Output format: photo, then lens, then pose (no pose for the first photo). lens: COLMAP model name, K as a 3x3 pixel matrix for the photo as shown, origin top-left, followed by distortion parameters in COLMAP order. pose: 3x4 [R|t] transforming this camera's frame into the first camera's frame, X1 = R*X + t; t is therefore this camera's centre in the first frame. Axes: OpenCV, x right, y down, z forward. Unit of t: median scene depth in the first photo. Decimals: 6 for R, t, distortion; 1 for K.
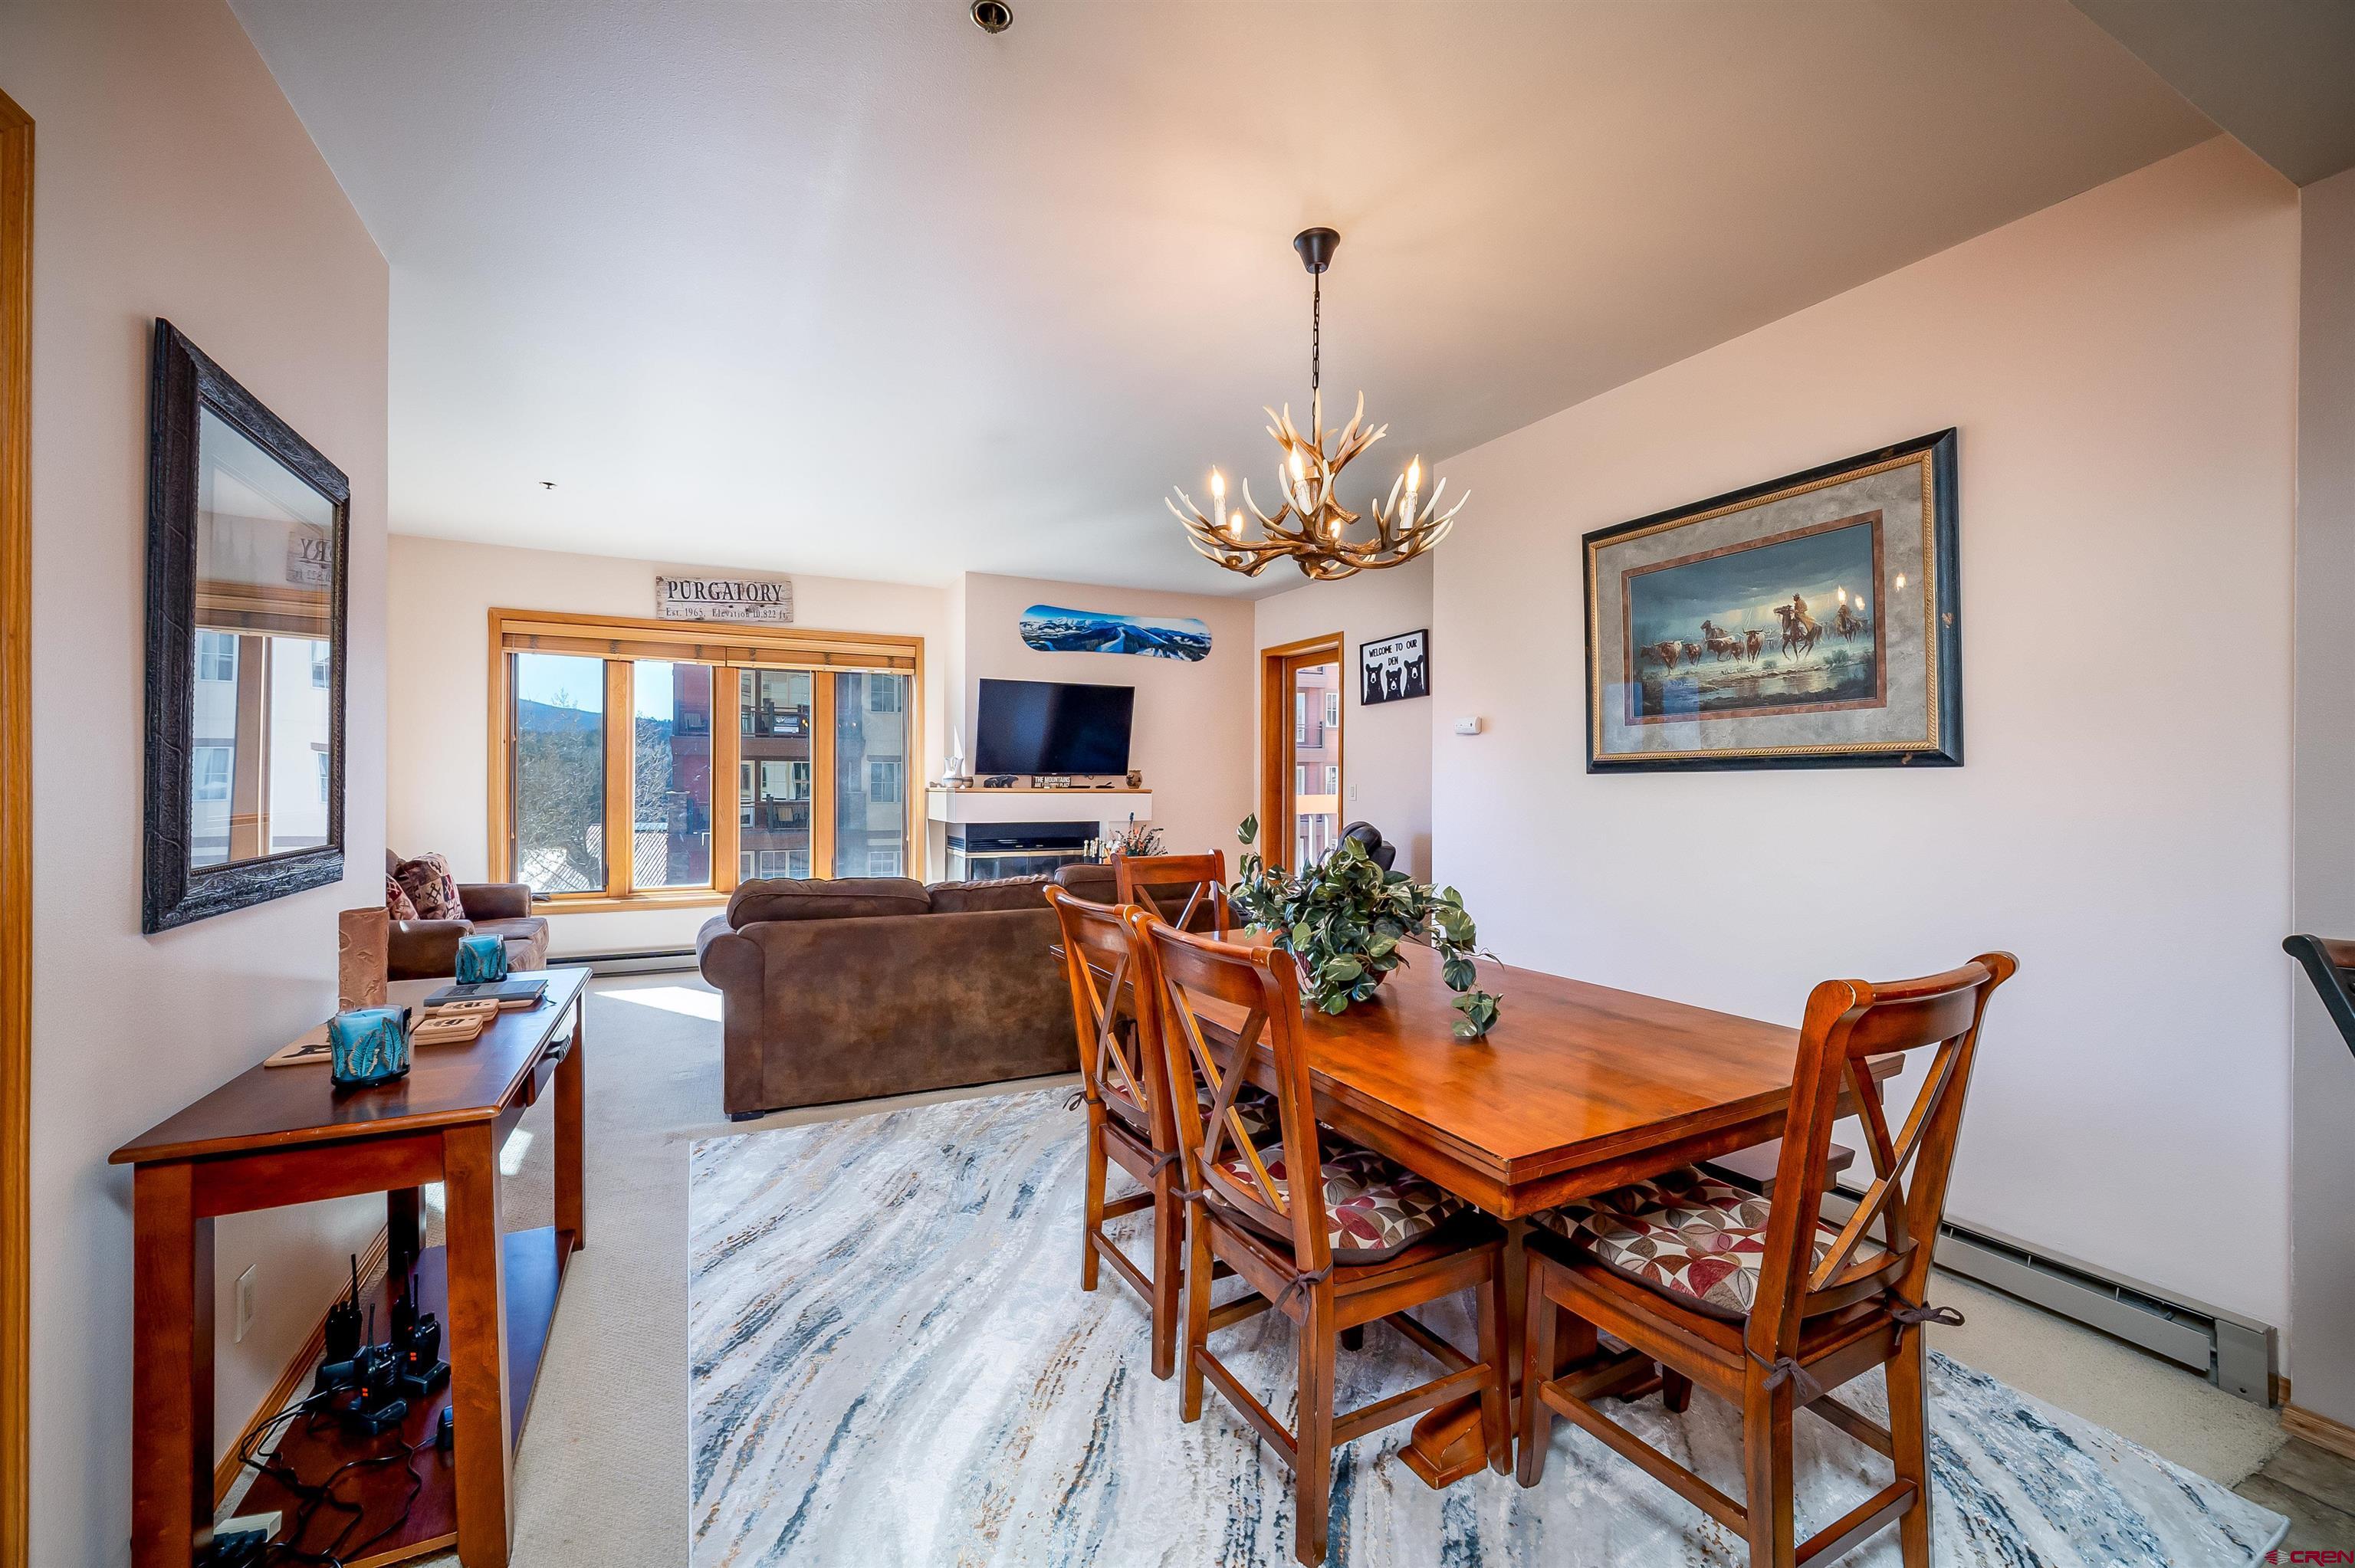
lens RADIAL K [[937.2, 0, 1184.2], [0, 937.2, 787.3], [0, 0, 1]] dist [-0.005355, 0.000904]
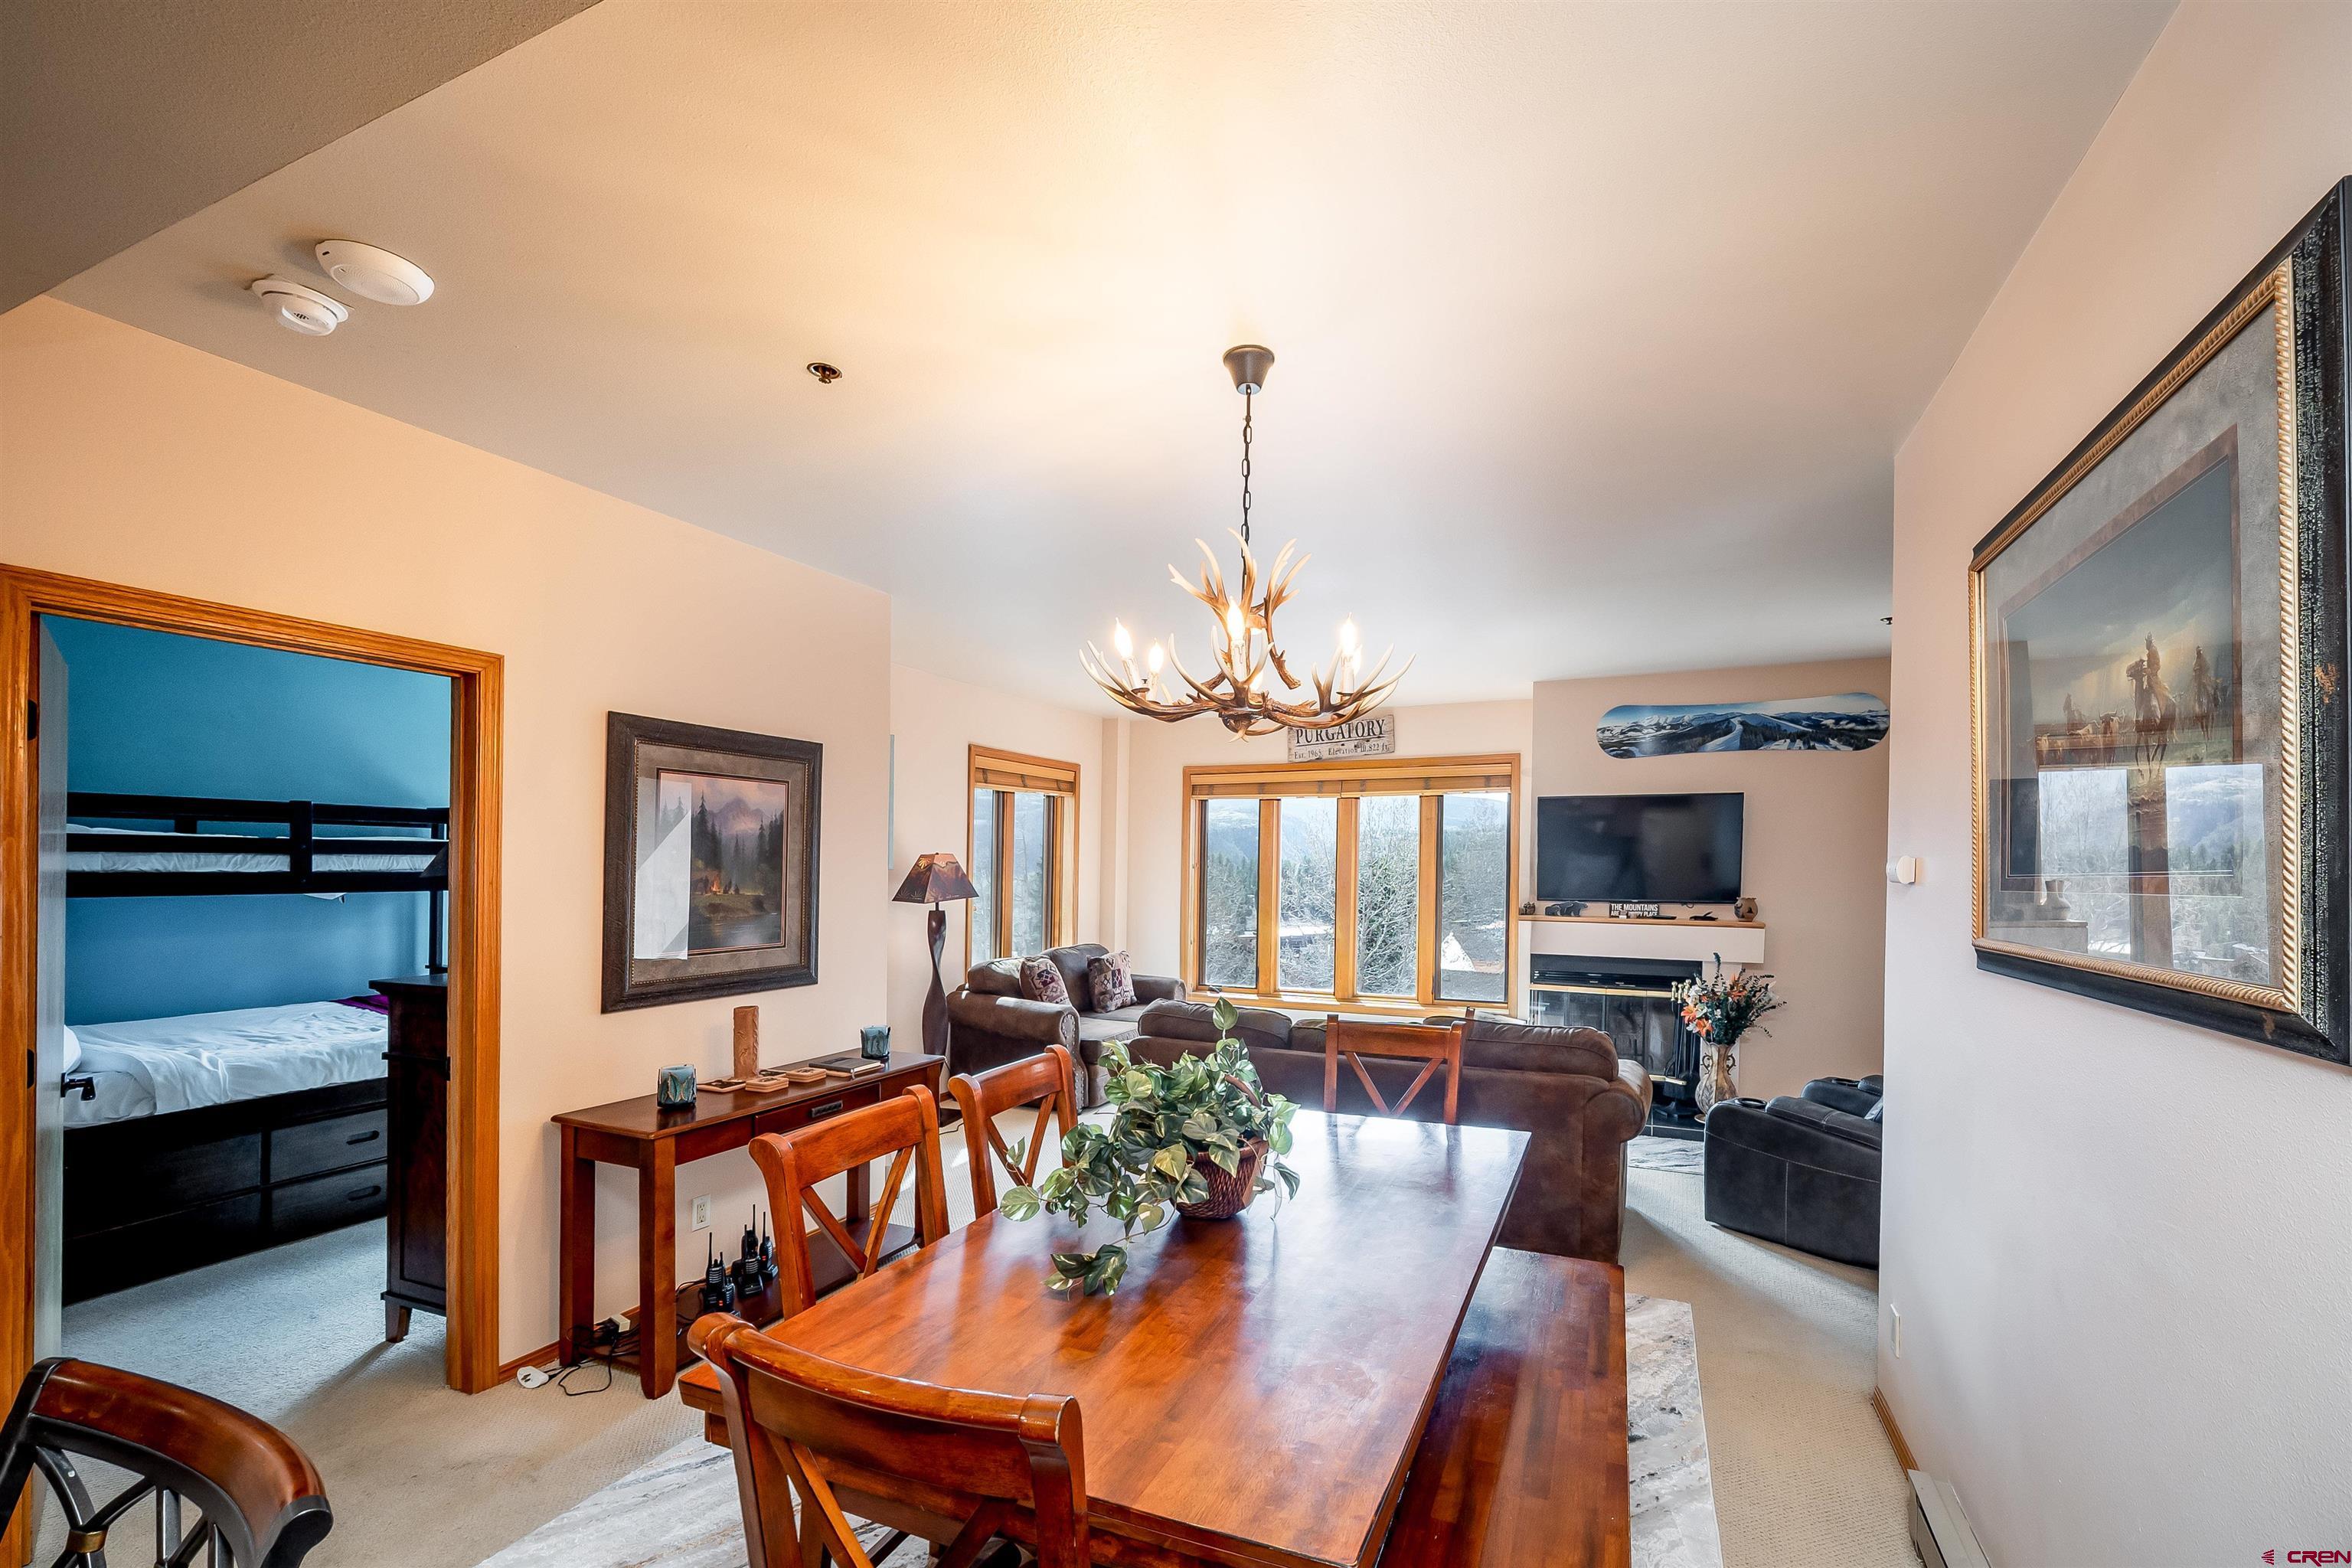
lens RADIAL K [[960.0, 0, 1228.2], [0, 960.0, 877.4], [0, 0, 1]] dist [-0.004275, -0.000879]
pose [[0.635521, 0.009826, -0.772021, 0.336281], [-0.009654, 0.999942, 0.004780, -0.040787], [0.772023, 0.004415, 0.635579, 0.172742]]
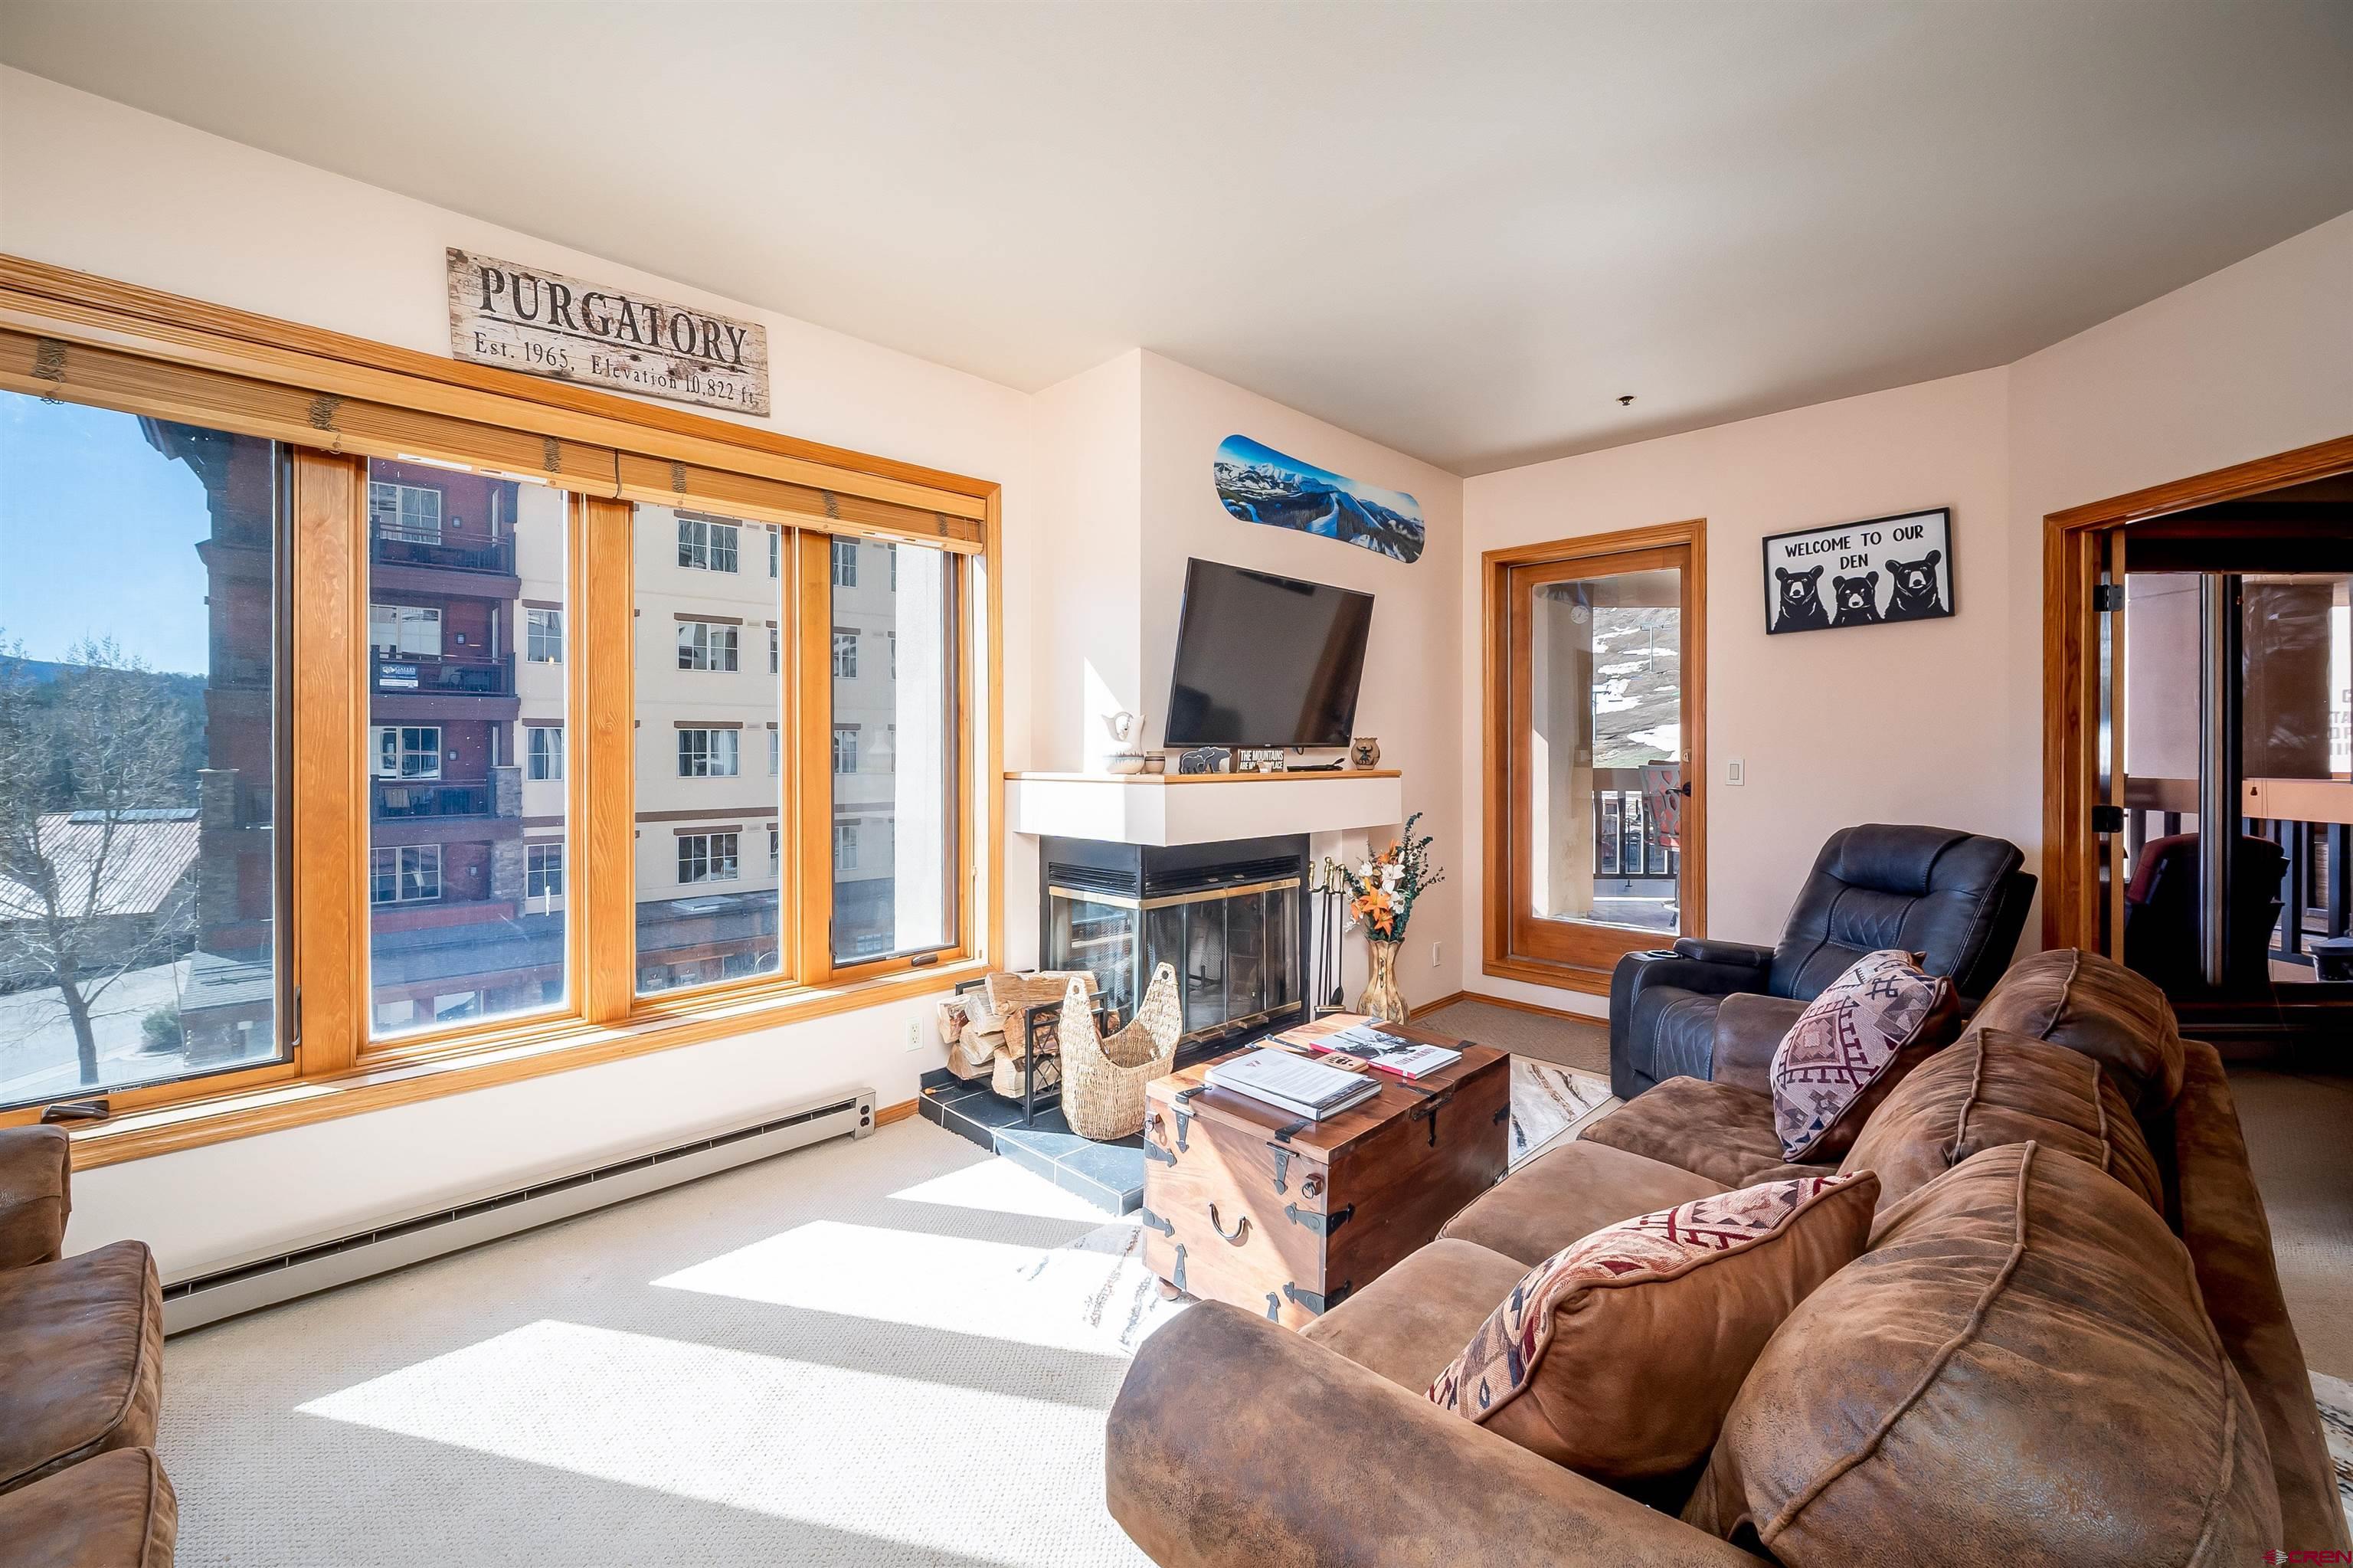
lens RADIAL K [[960.4, 0, 1167.9], [0, 960.4, 747.8], [0, 0, 1]] dist [-0.004275, -0.000879]
pose [[0.952796, -0.004331, 0.303579, -0.406986], [0.006556, 0.999959, -0.006310, -0.010335], [-0.303540, 0.008003, 0.952785, 0.536748]]
